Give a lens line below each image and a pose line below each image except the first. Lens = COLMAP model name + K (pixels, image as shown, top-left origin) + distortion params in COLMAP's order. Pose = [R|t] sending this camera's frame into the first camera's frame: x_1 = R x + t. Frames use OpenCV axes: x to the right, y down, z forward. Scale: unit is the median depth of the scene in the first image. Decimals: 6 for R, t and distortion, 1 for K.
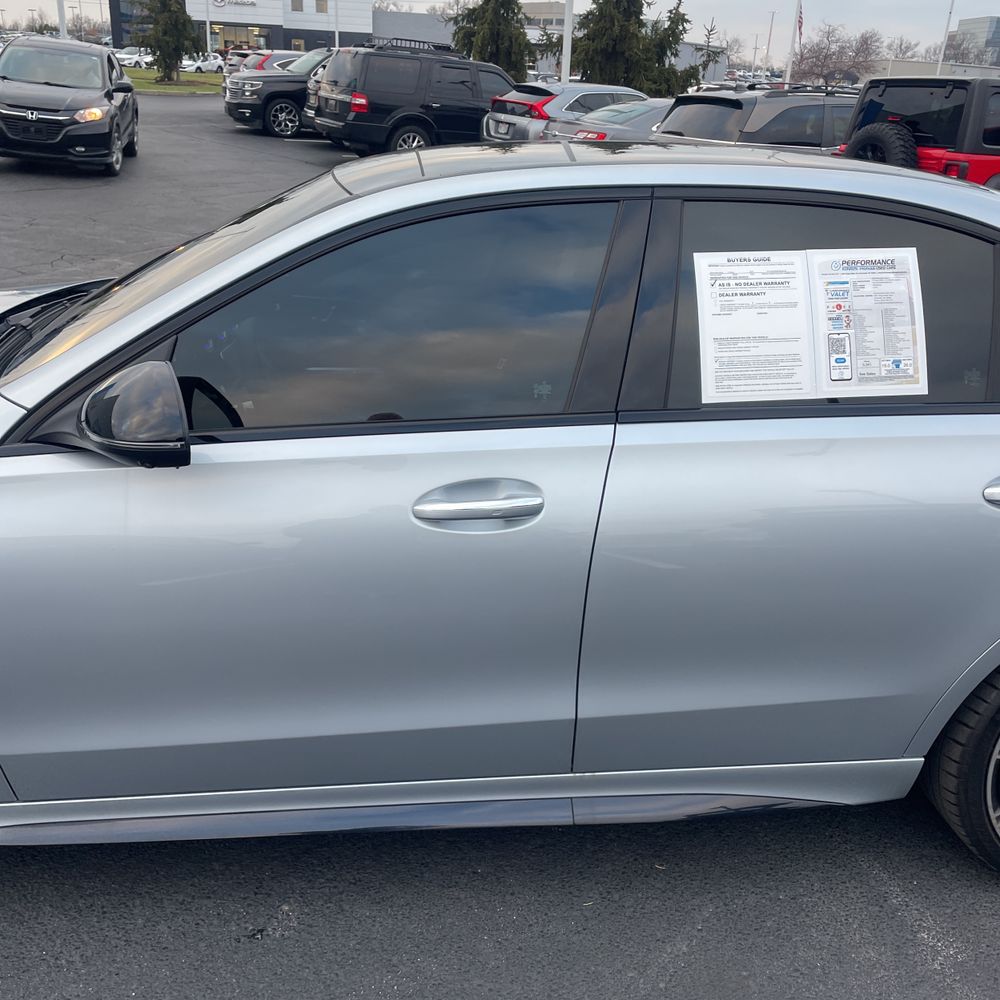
lens RADIAL K [[1002.4, 0, 490.4], [0, 1002.4, 502.4], [0, 0, 1]] dist [0.071875, -0.089506]
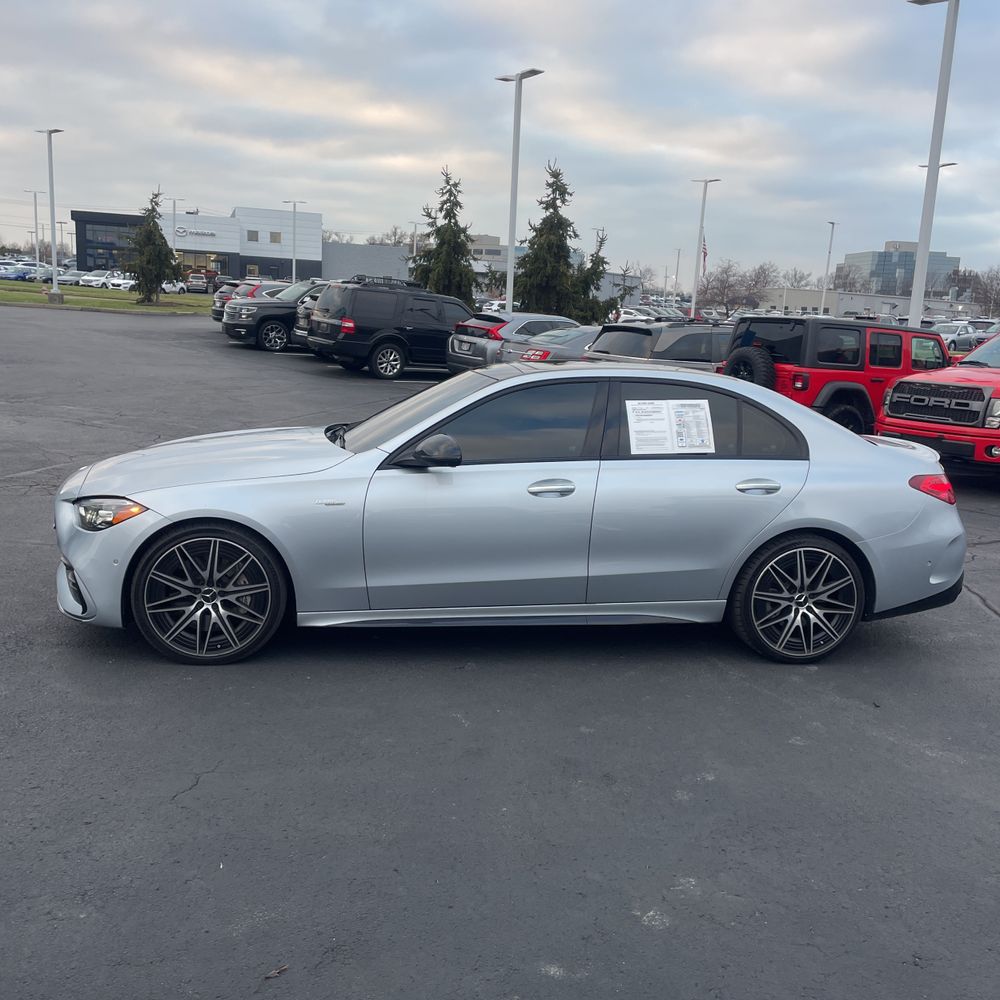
lens RADIAL K [[994.4, 0, 497.0], [0, 994.4, 499.9], [0, 0, 1]] dist [0.098757, -0.130202]
pose [[0.997450, -0.003909, 0.071268, -0.051976], [0.017900, 0.980290, -0.196750, 0.083081], [-0.069094, 0.197524, 0.977860, -0.239068]]
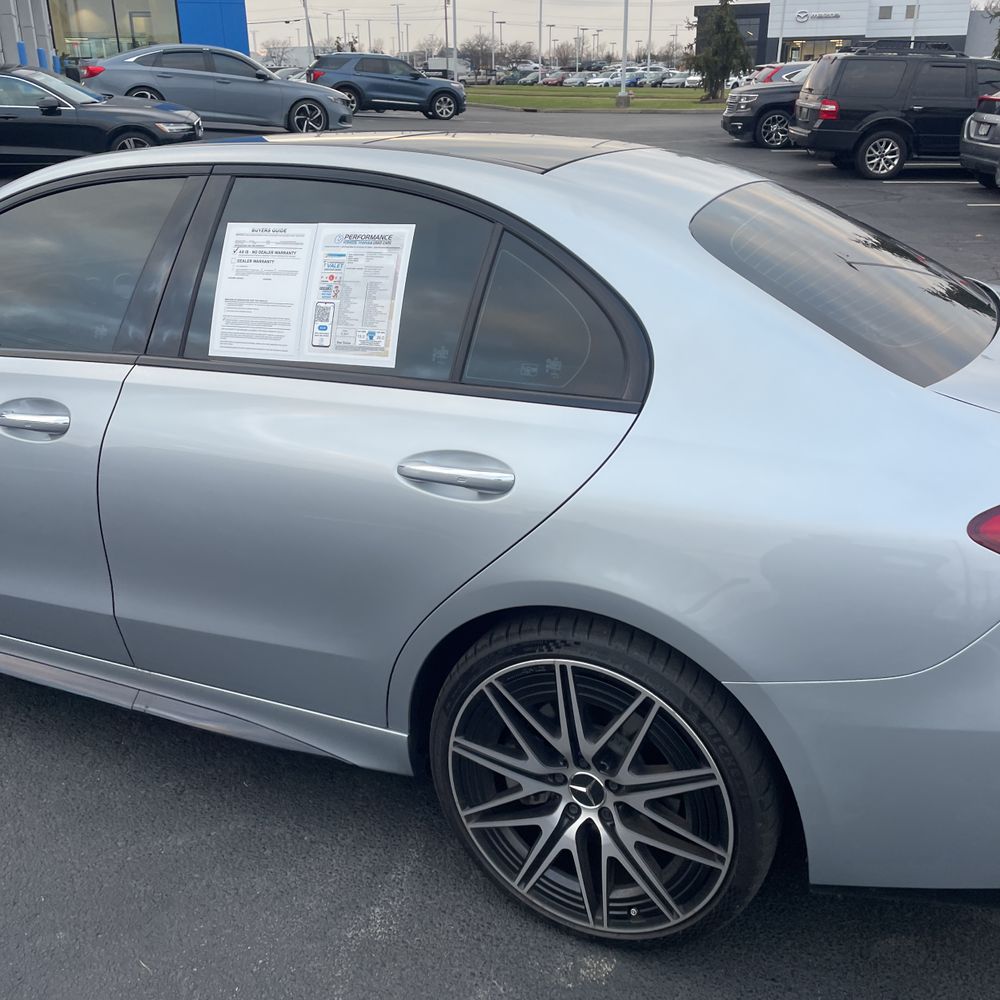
lens RADIAL K [[991.0, 0, 493.4], [0, 991.0, 488.7], [0, 0, 1]] dist [0.099087, -0.110157]
pose [[0.864068, 0.141672, -0.483028, 0.162477], [-0.152851, 0.988113, 0.016385, -0.002886], [0.479607, 0.059673, 0.875452, 0.028800]]
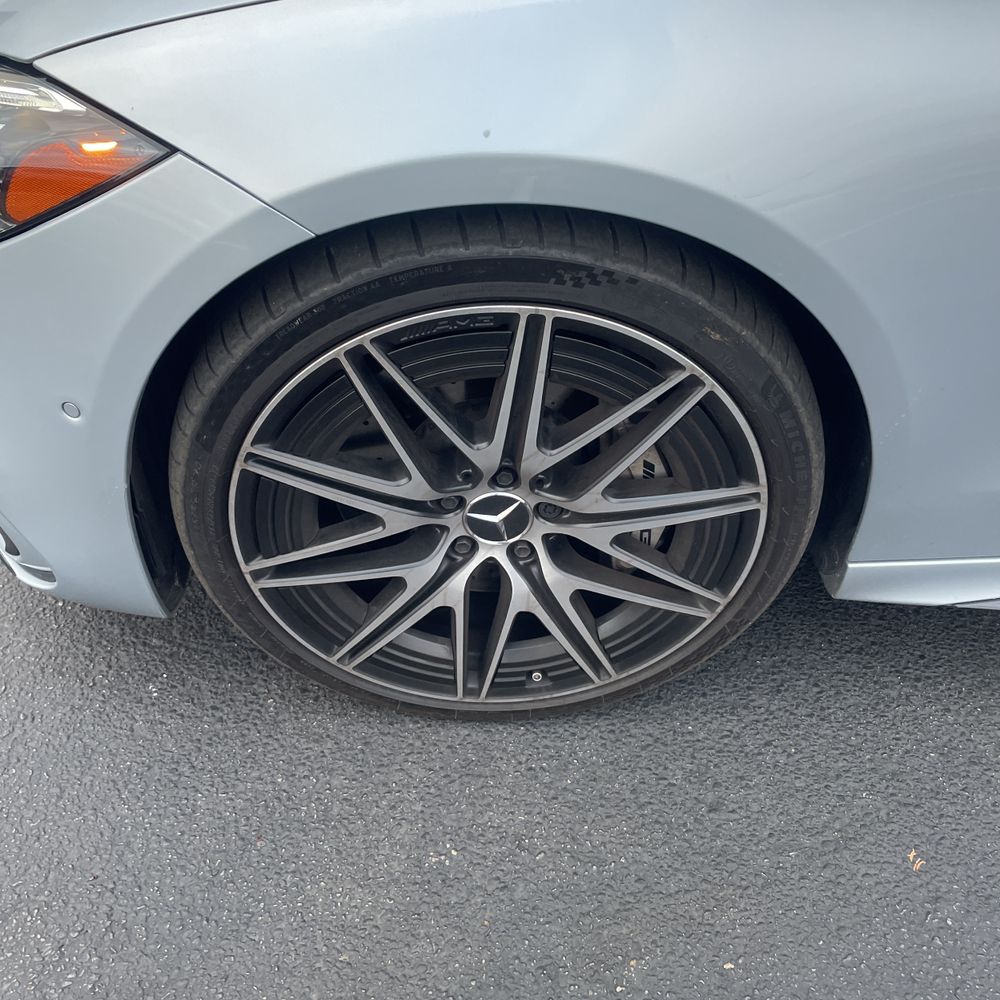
lens RADIAL K [[991.0, 0, 493.4], [0, 991.0, 488.7], [0, 0, 1]] dist [0.099087, -0.110157]
pose [[0.997692, 0.012865, -0.066669, -0.129545], [0.012170, 0.932104, 0.361987, 0.007035], [0.066799, -0.361963, 0.929796, 0.071144]]
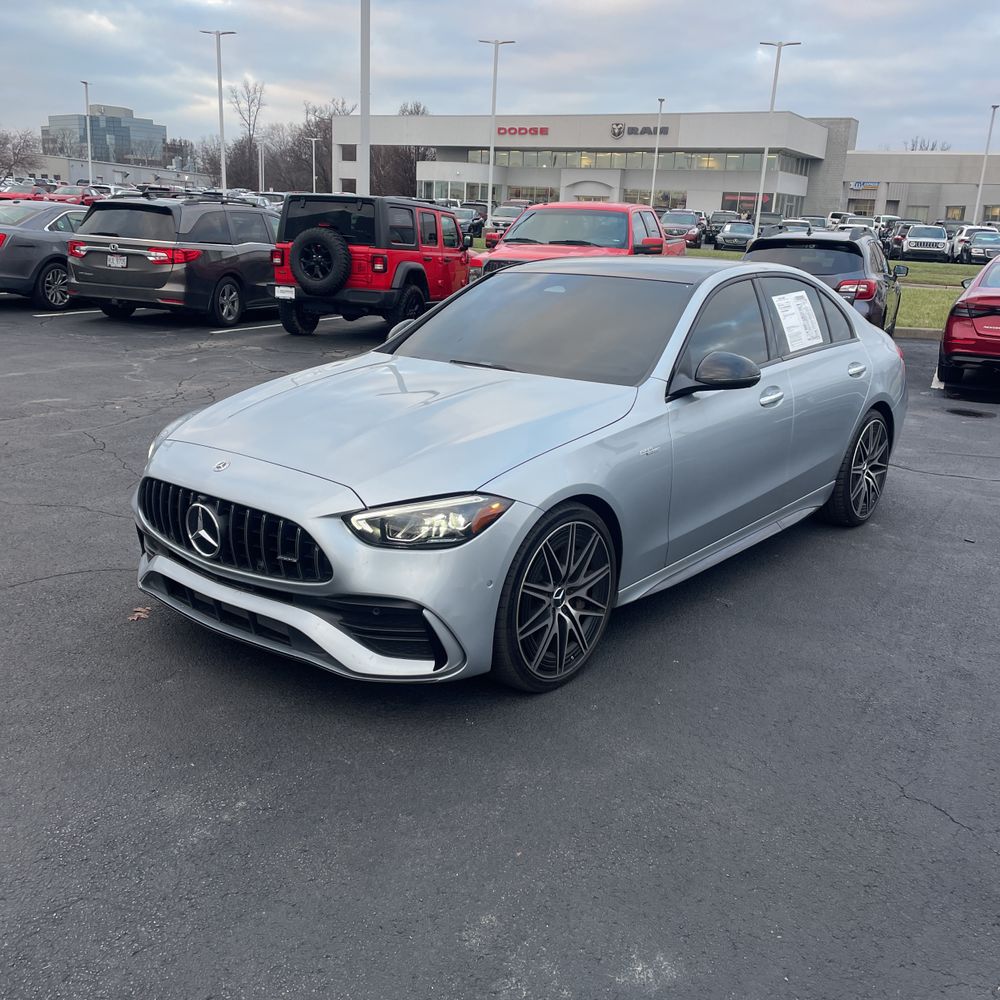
lens RADIAL K [[991.0, 0, 493.4], [0, 991.0, 488.7], [0, 0, 1]] dist [0.099087, -0.110157]
pose [[0.703019, -0.196589, 0.683459, -0.340376], [0.256868, 0.966349, 0.013739, 0.001750], [-0.663161, 0.165900, 0.729859, -0.051680]]
